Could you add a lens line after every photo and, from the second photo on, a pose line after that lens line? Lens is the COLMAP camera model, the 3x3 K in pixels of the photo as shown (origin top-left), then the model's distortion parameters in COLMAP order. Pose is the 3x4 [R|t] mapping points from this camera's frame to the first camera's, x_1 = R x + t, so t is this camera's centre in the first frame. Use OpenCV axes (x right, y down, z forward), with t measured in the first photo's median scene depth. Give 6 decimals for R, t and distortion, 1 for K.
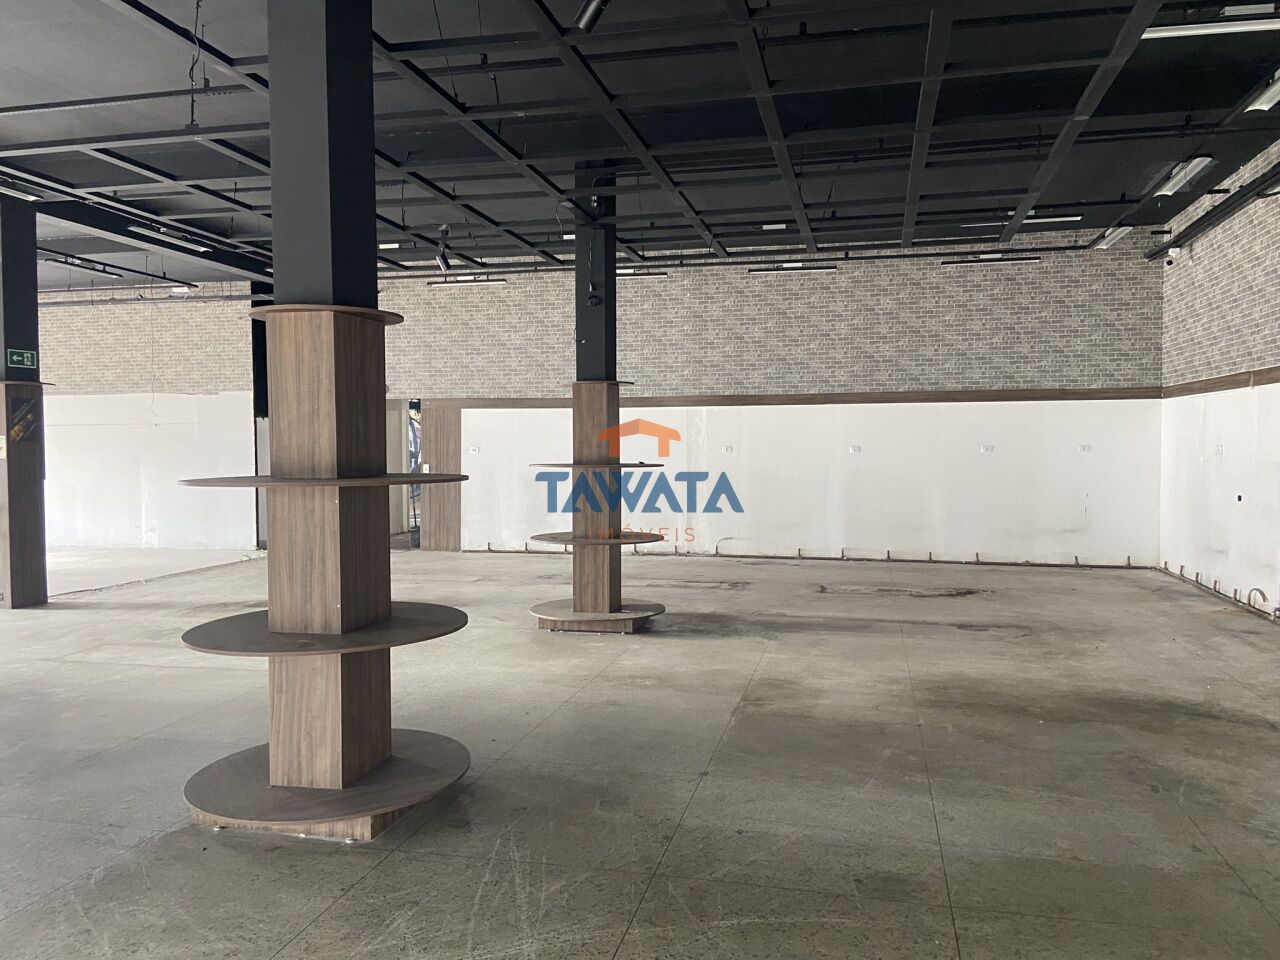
lens RADIAL K [[961.8, 0, 645.0], [0, 961.8, 483.3], [0, 0, 1]] dist [0.123423, -0.142825]
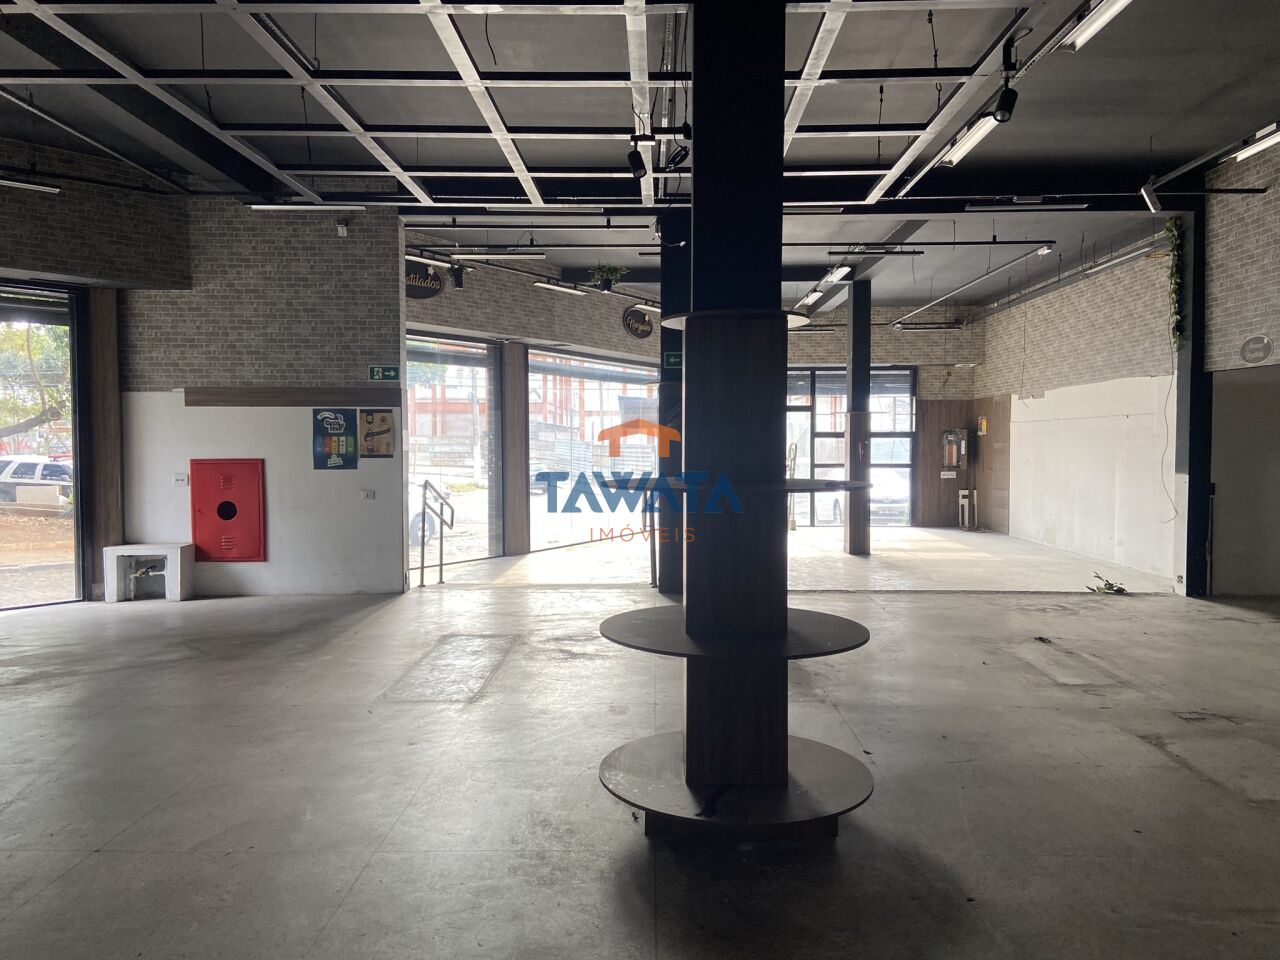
lens RADIAL K [[961.8, 0, 640.7], [0, 961.8, 478.3], [0, 0, 1]] dist [0.123423, -0.142825]
pose [[0.205510, 0.042016, -0.977753, 0.297112], [-0.039380, 0.998624, 0.034636, -0.026612], [0.977862, 0.031385, 0.206882, 0.581291]]
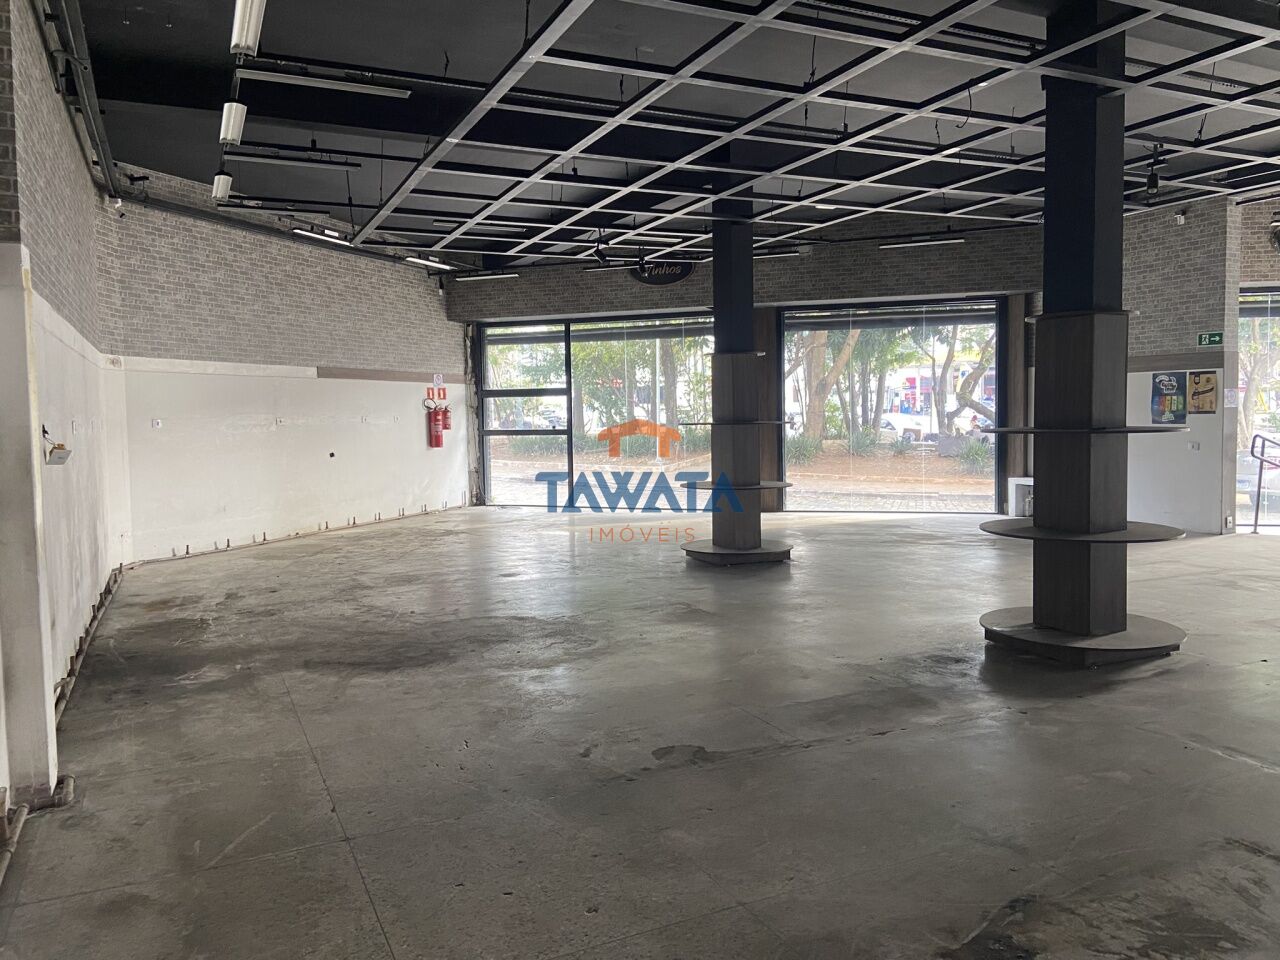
lens RADIAL K [[961.8, 0, 644.0], [0, 961.8, 463.8], [0, 0, 1]] dist [0.123423, -0.142825]
pose [[-0.784602, 0.050259, -0.617959, 0.457440], [-0.005639, 0.996089, 0.088172, -0.039443], [0.619974, 0.072665, -0.781250, 0.942284]]
